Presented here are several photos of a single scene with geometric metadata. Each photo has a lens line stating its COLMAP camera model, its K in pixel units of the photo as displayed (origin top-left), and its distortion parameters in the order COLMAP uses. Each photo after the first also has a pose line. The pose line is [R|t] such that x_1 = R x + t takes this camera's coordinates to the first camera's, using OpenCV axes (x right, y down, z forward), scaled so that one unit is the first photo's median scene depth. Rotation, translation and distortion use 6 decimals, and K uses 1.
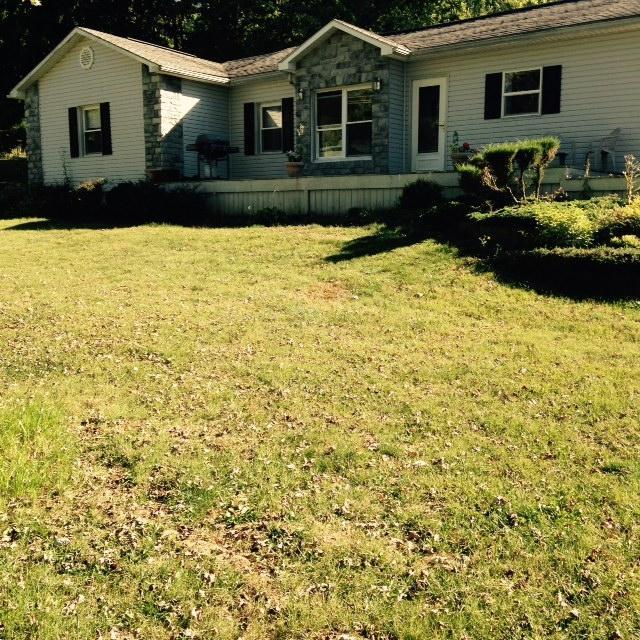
lens RADIAL K [[744.7, 0, 298.2], [0, 744.7, 323.6], [0, 0, 1]] dist [0.031485, 0.000000]
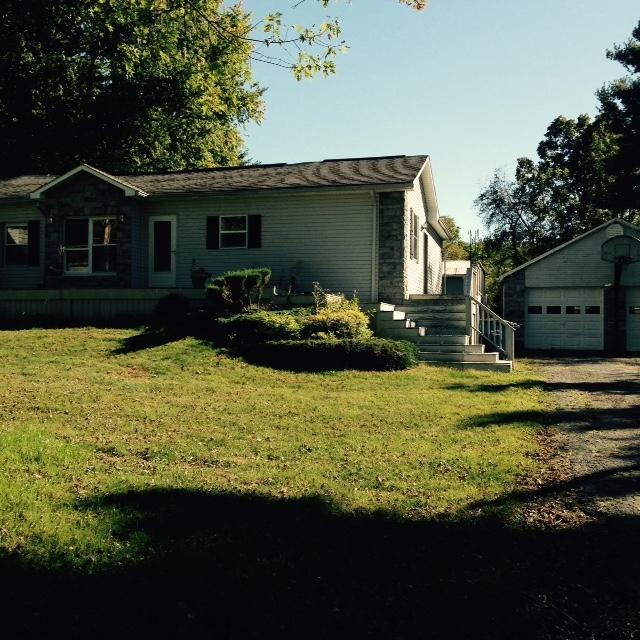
lens RADIAL K [[744.7, 0, 321.1], [0, 744.7, 319.4], [0, 0, 1]] dist [0.031485, 0.000000]
pose [[0.896878, 0.002183, 0.442273, -0.159589], [0.063533, 0.988981, -0.133717, 0.041154], [-0.437692, 0.148027, 0.886856, -0.250143]]
